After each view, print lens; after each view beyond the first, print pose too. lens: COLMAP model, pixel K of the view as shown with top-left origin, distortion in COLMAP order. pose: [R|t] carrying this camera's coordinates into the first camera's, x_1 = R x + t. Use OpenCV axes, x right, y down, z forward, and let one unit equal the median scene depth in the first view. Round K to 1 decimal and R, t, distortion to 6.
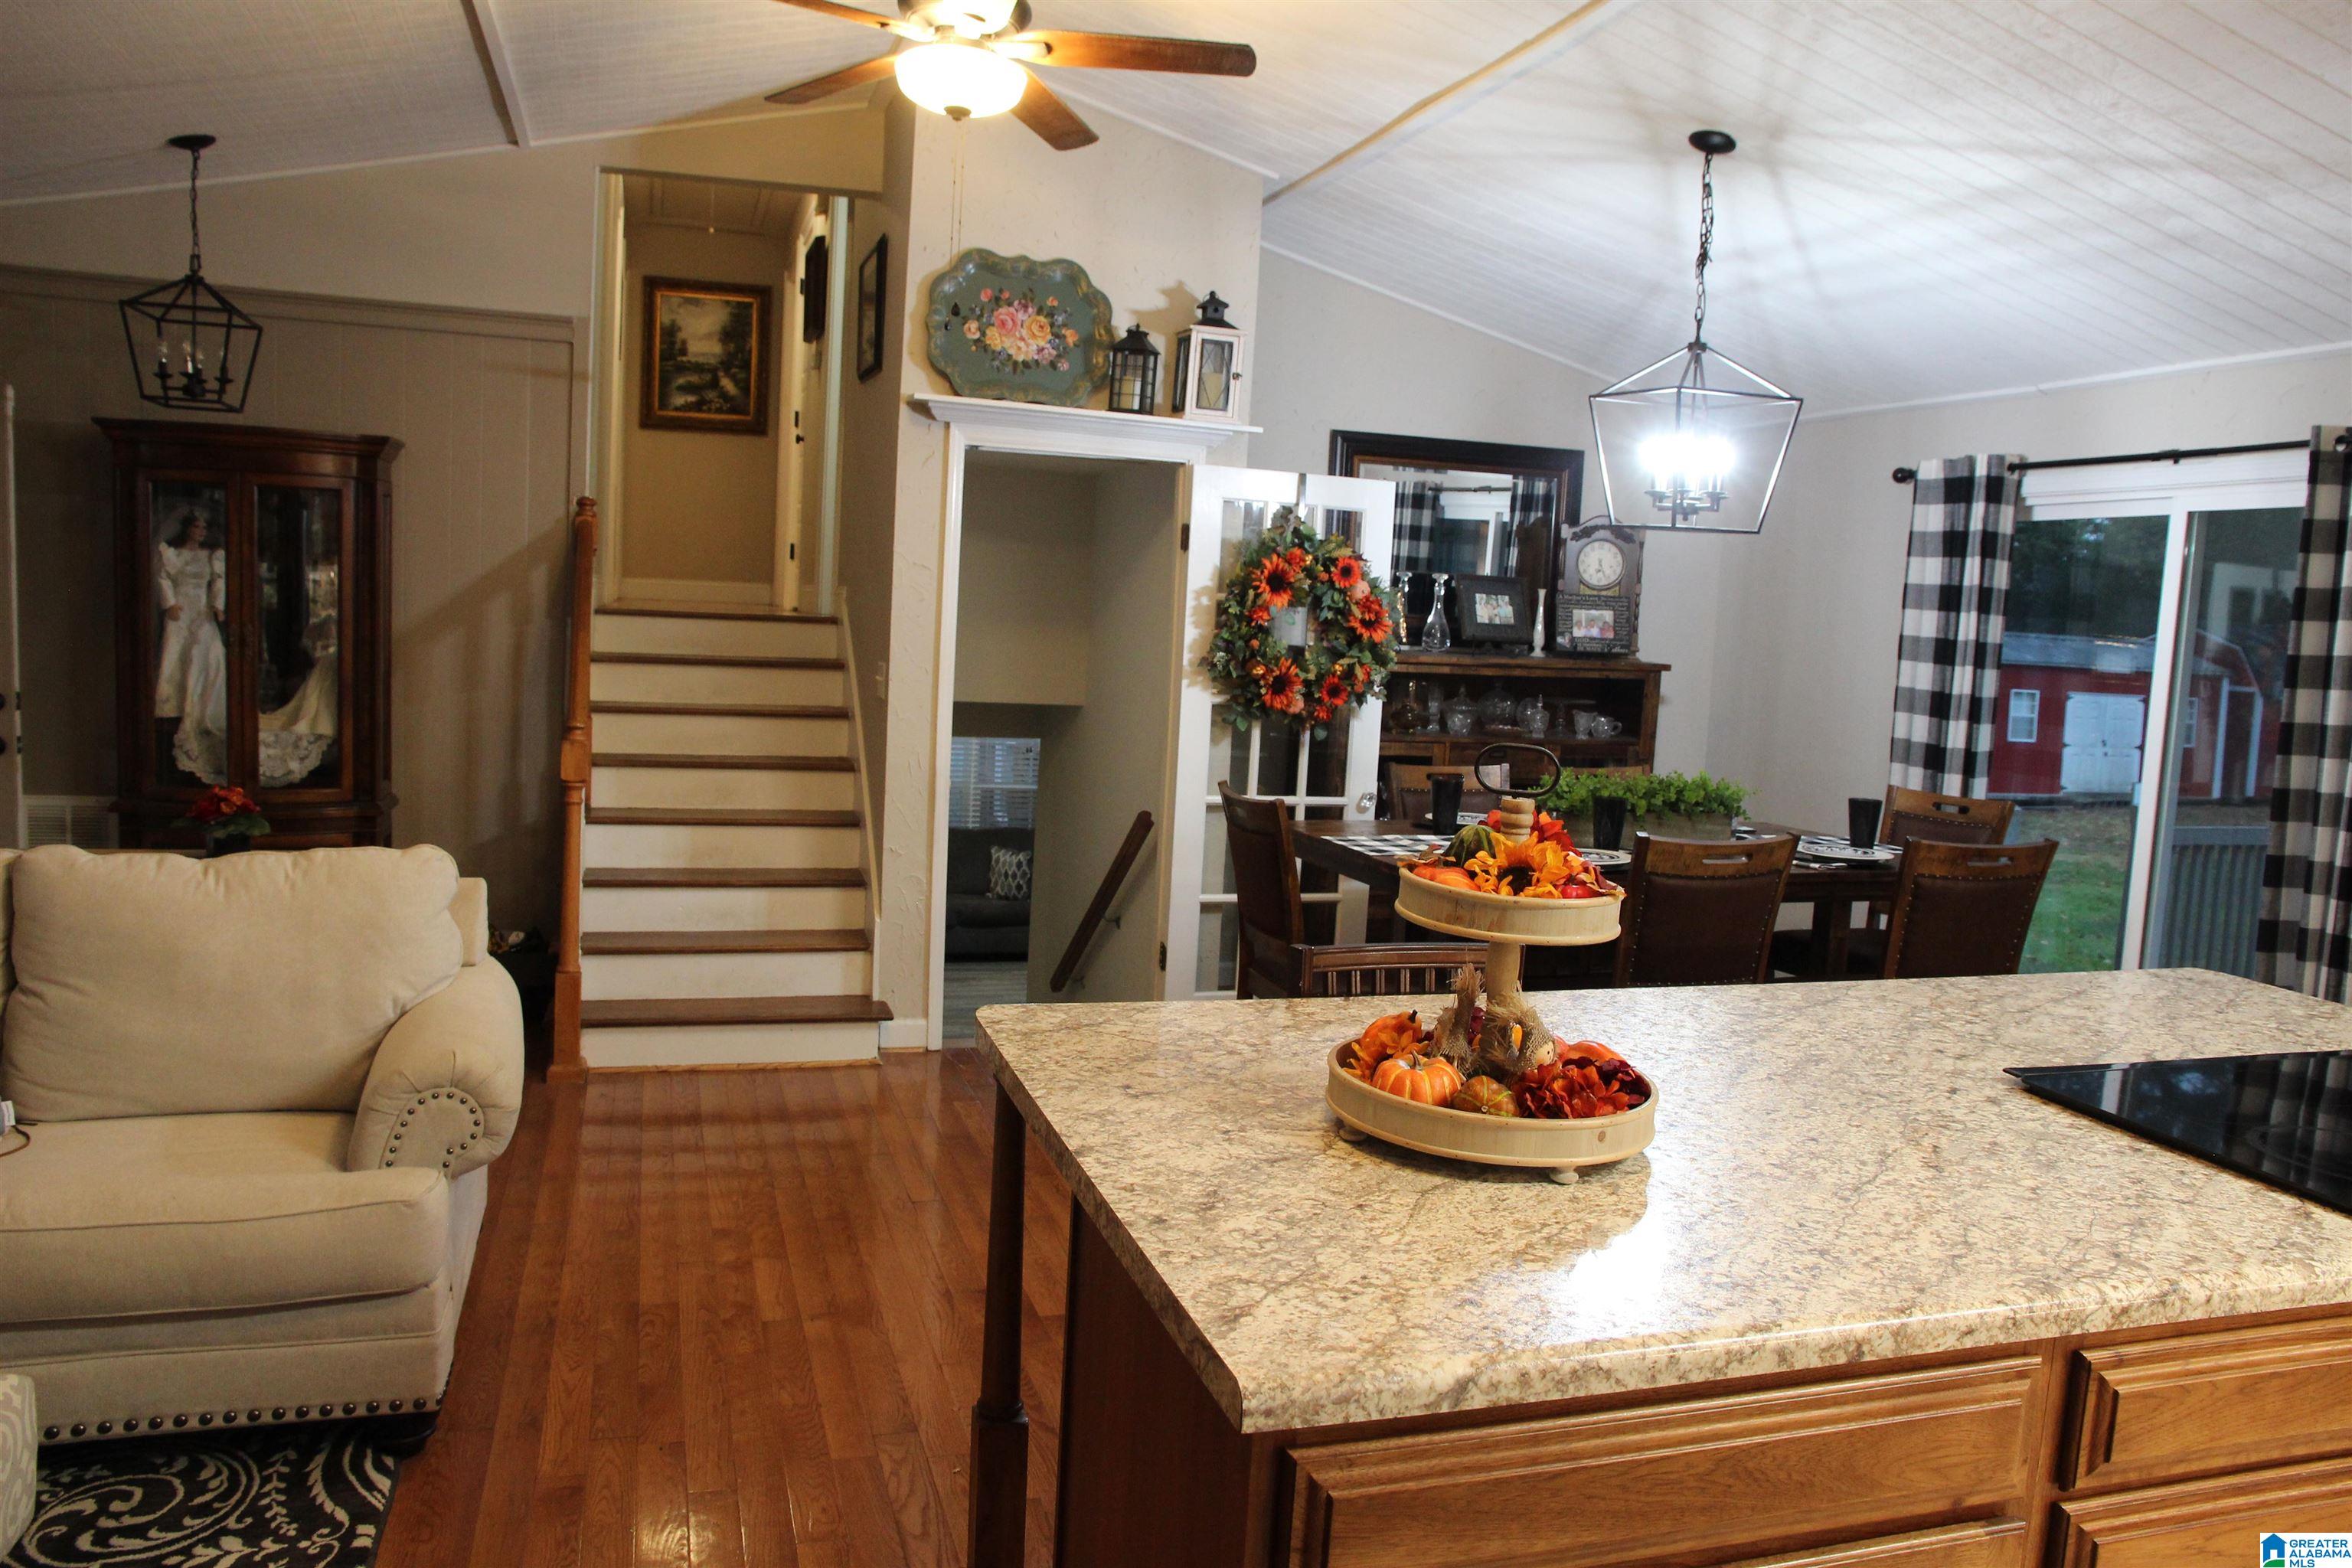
lens RADIAL K [[1667.4, 0, 1176.0], [0, 1667.4, 784.0], [0, 0, 1]] dist [-0.092210, 0.063819]
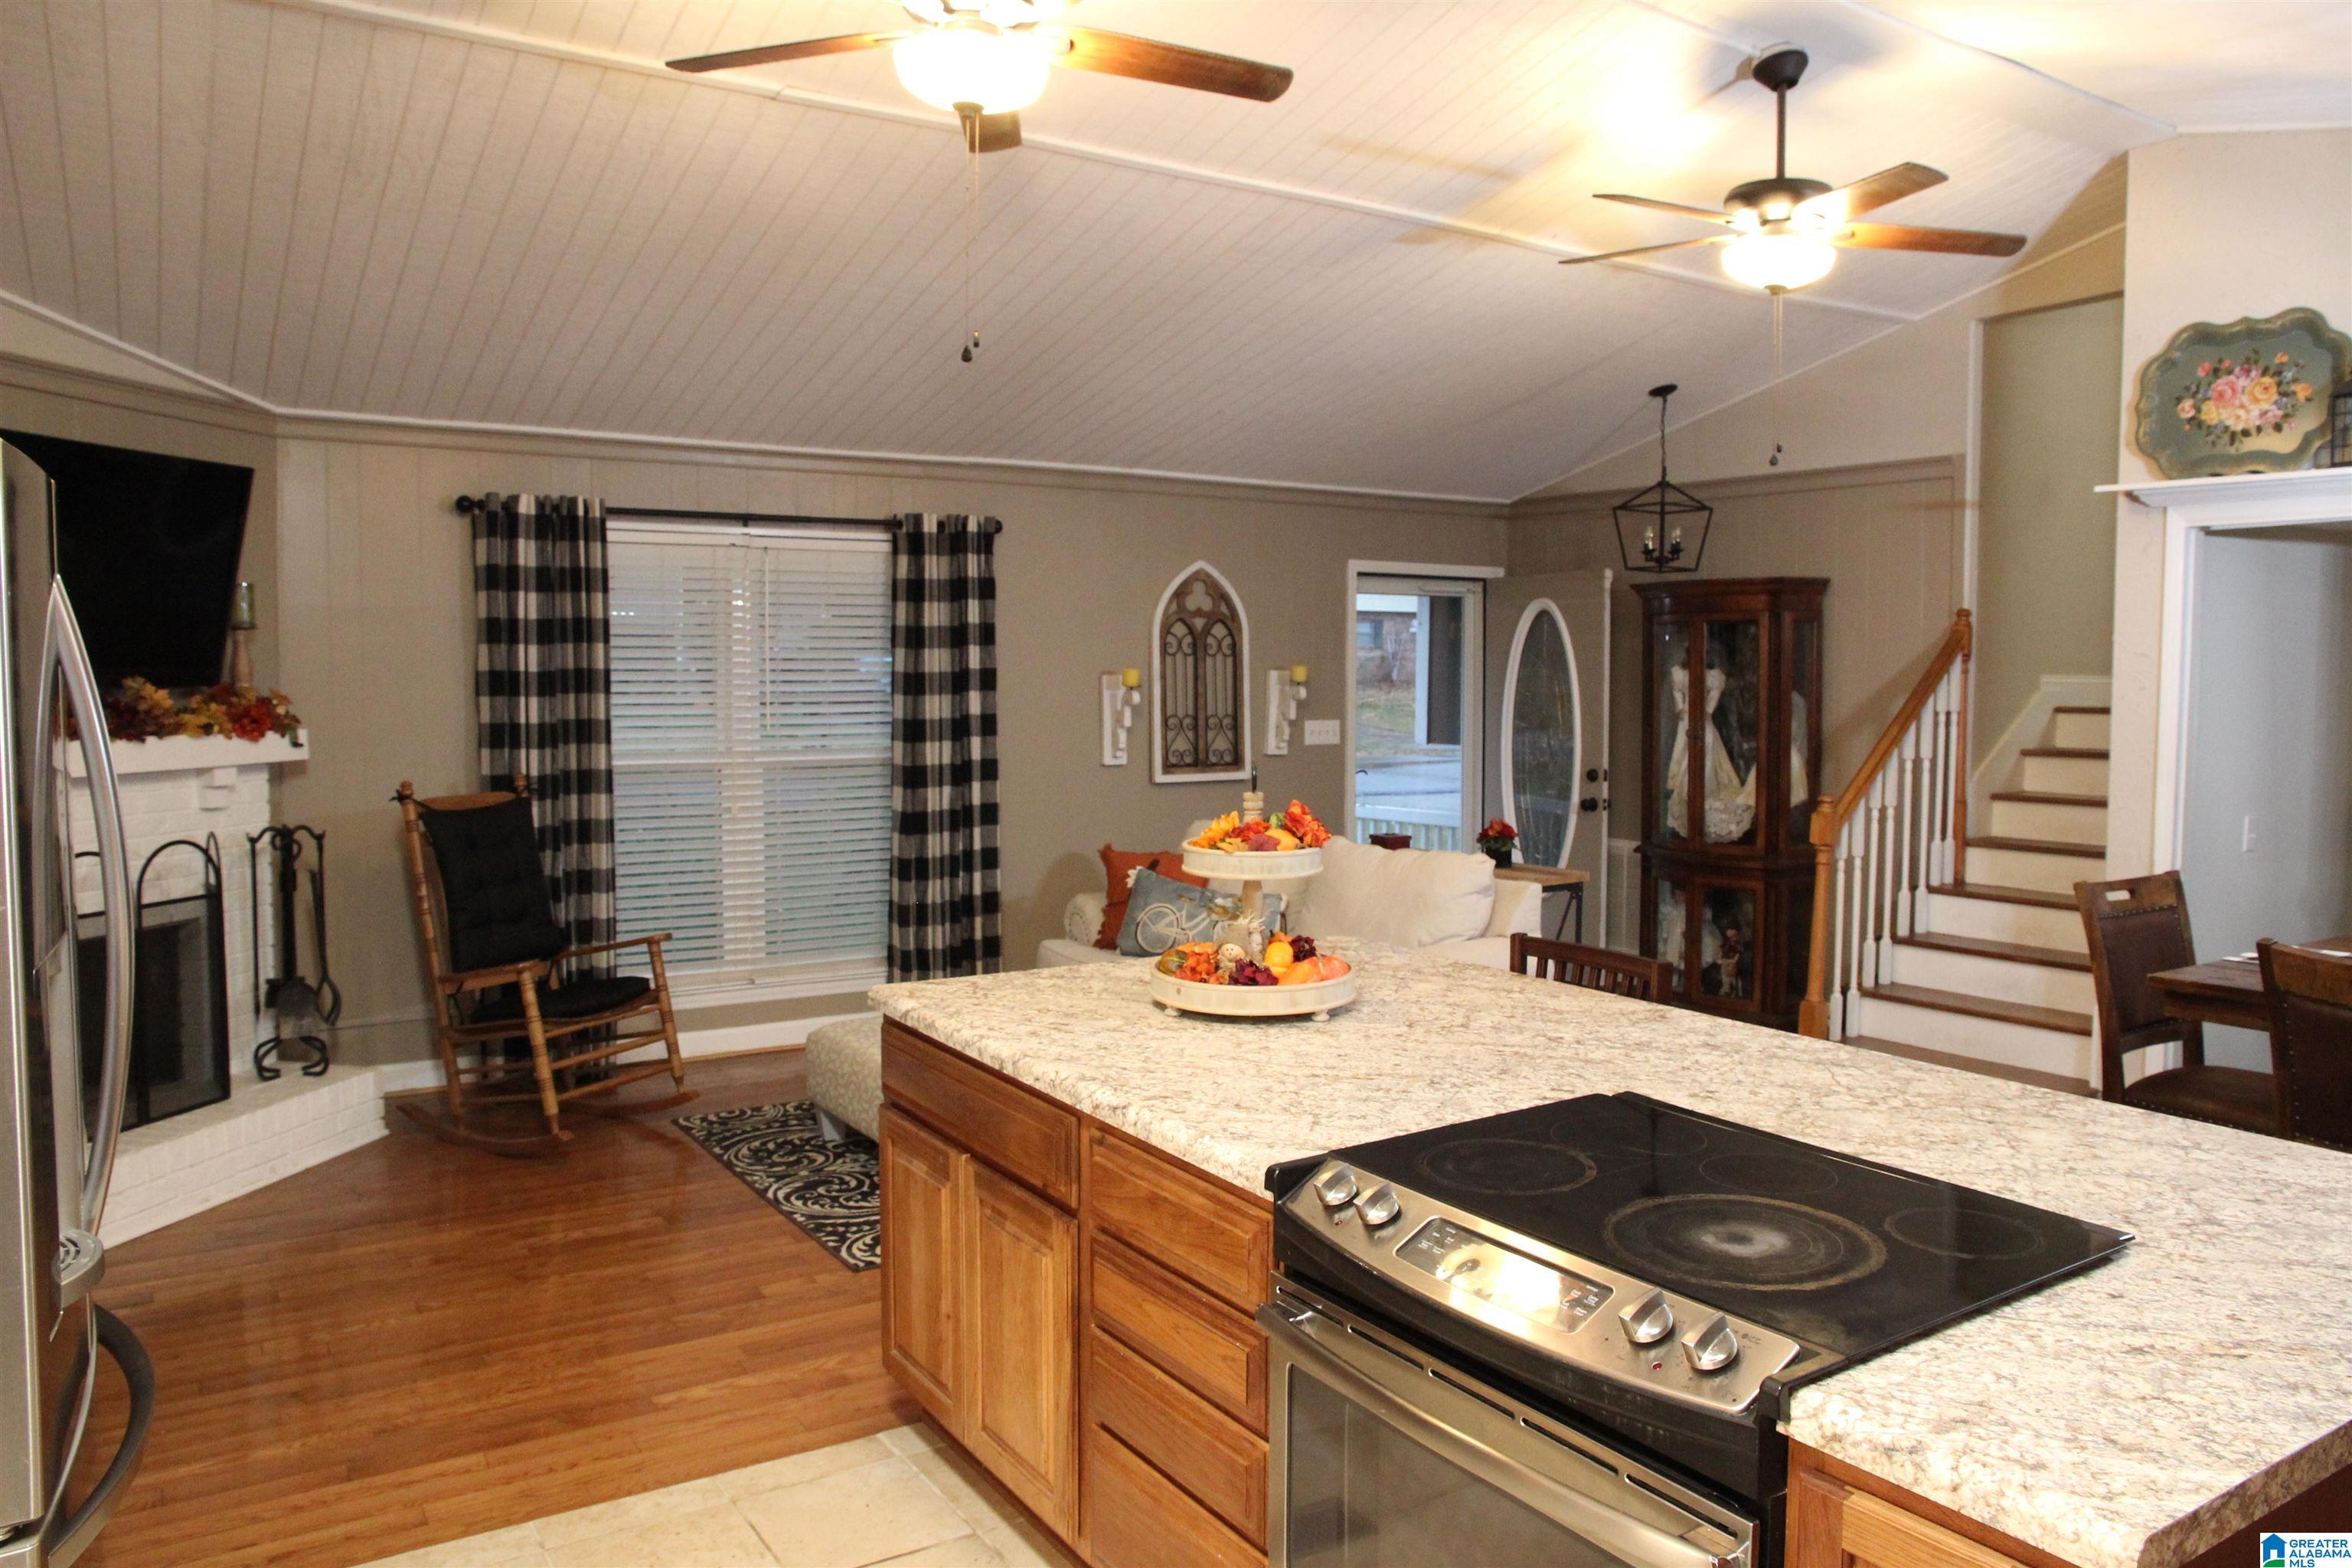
lens RADIAL K [[1657.0, 0, 1176.0], [0, 1657.0, 784.0], [0, 0, 1]] dist [-0.004470, 0.001515]
pose [[0.279481, 0.015923, -0.960019, 0.643308], [-0.088571, 0.996027, -0.009264, 0.006186], [0.956057, 0.087619, 0.279781, 0.180490]]
